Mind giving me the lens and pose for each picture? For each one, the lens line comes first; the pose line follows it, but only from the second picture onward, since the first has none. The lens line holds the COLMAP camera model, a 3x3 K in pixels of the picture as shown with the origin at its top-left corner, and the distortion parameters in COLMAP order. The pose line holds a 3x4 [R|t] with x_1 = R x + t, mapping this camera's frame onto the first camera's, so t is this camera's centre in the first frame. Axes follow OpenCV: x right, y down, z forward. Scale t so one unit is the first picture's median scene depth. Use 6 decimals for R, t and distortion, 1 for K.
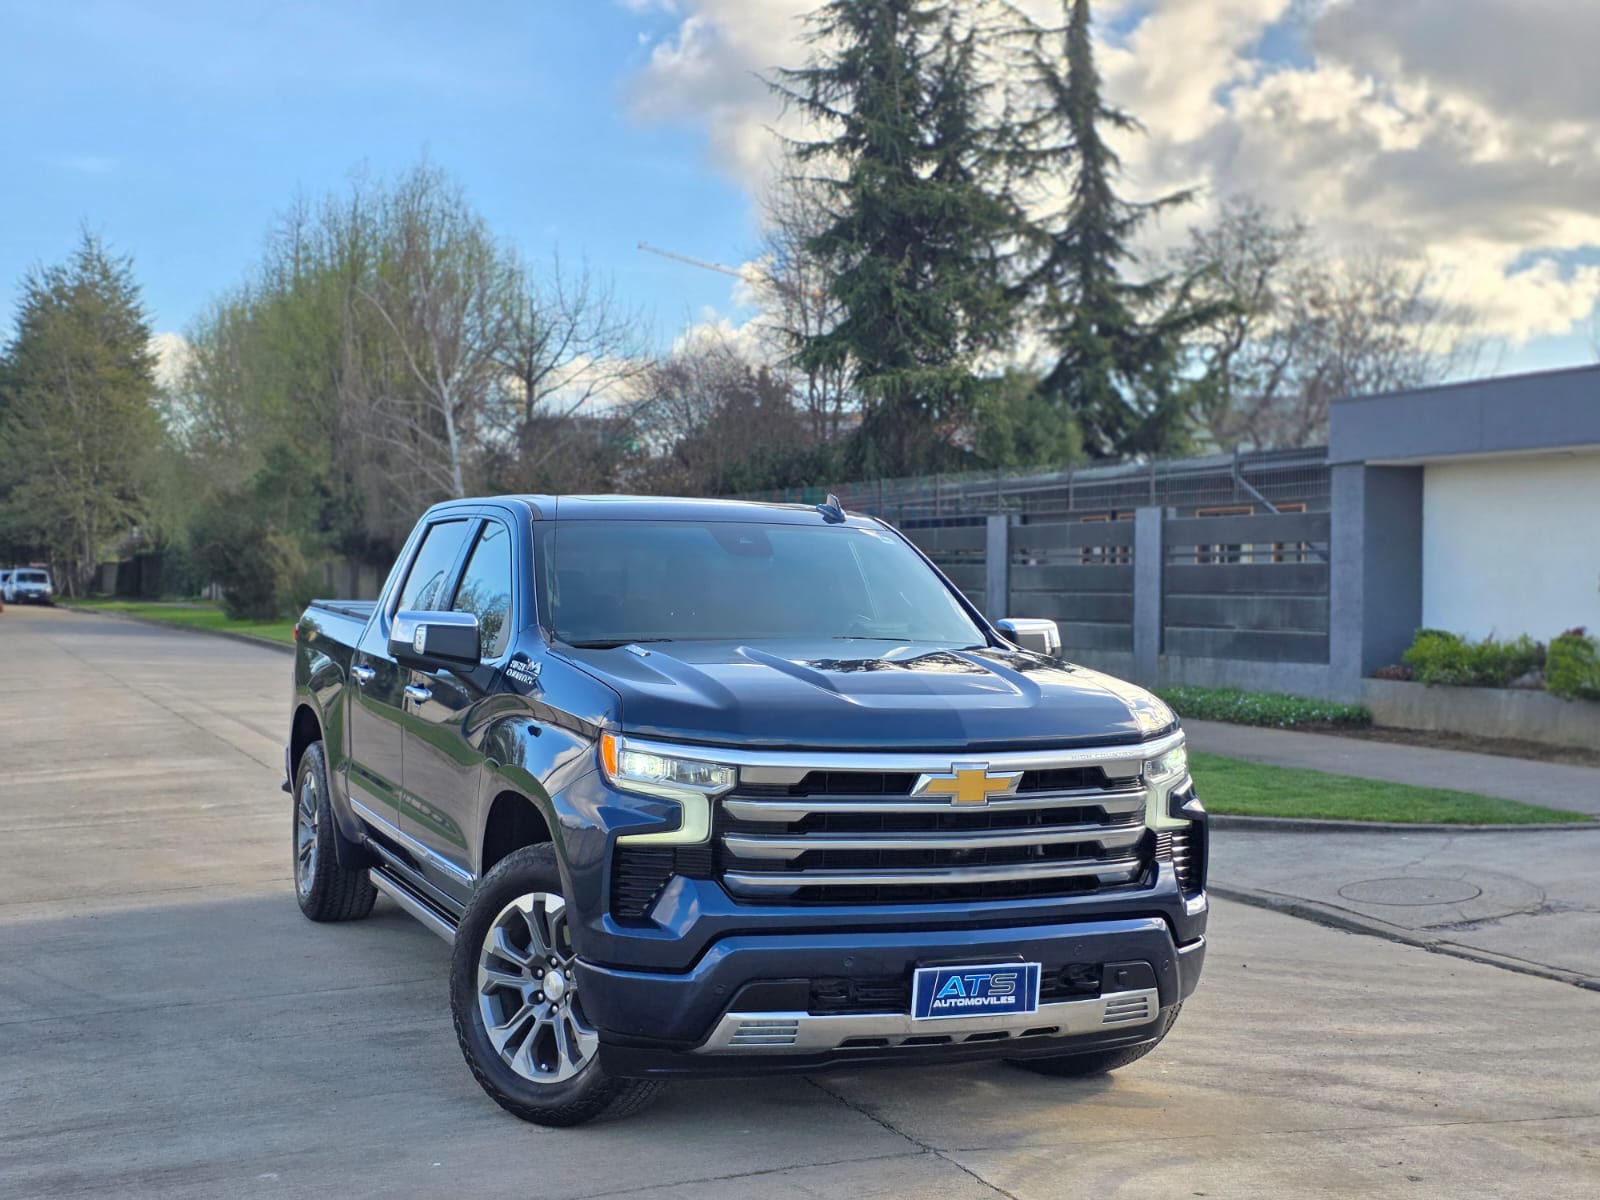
lens RADIAL K [[2181.0, 0, 800.8], [0, 2181.0, 606.6], [0, 0, 1]] dist [0.094641, 0.000000]
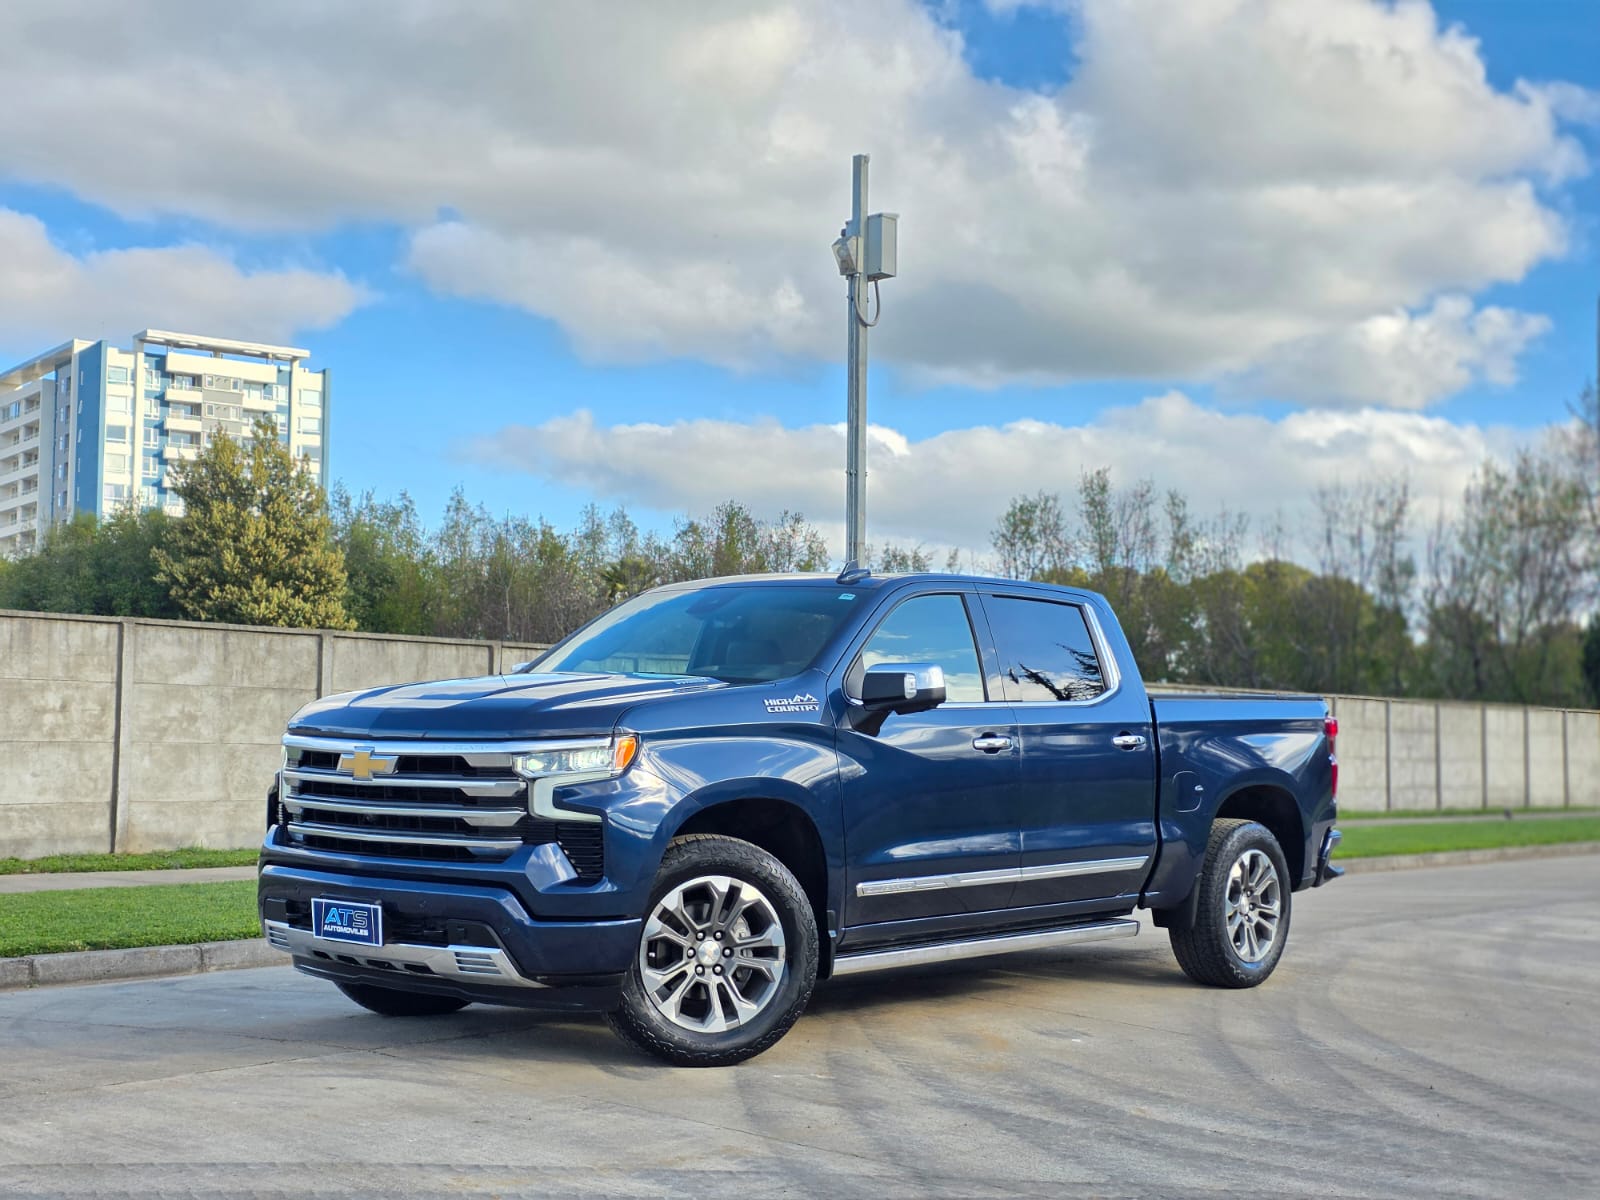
lens RADIAL K [[2181.0, 0, 767.6], [0, 2181.0, 567.6], [0, 0, 1]] dist [0.094641, 0.000000]
pose [[0.449355, -0.069241, -0.890666, 0.169836], [-0.030055, 0.995256, -0.092535, 0.009861], [0.892847, 0.068350, 0.445142, 0.078195]]
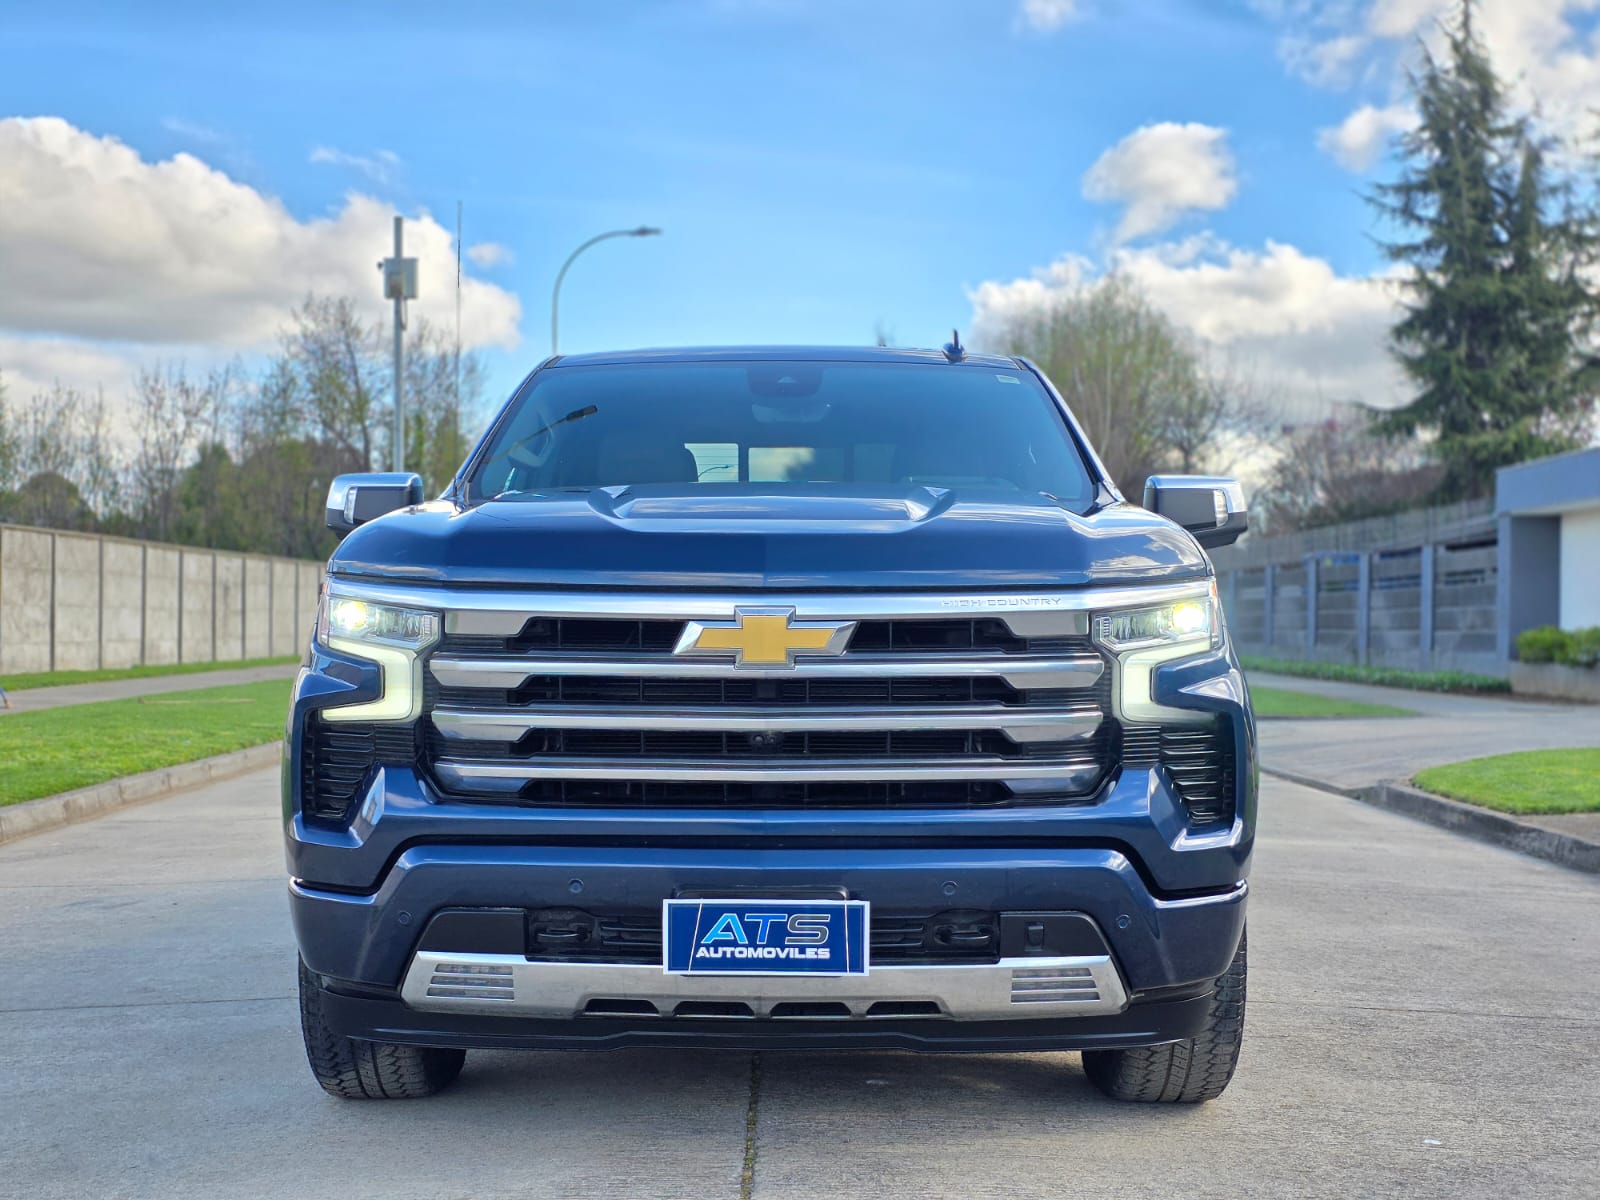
lens RADIAL K [[2181.0, 0, 798.8], [0, 2181.0, 602.6], [0, 0, 1]] dist [0.094641, 0.000000]
pose [[0.920196, -0.020093, -0.390942, 0.044558], [0.009491, 0.999533, -0.029033, 0.011327], [0.391343, 0.023005, 0.919957, 0.046517]]
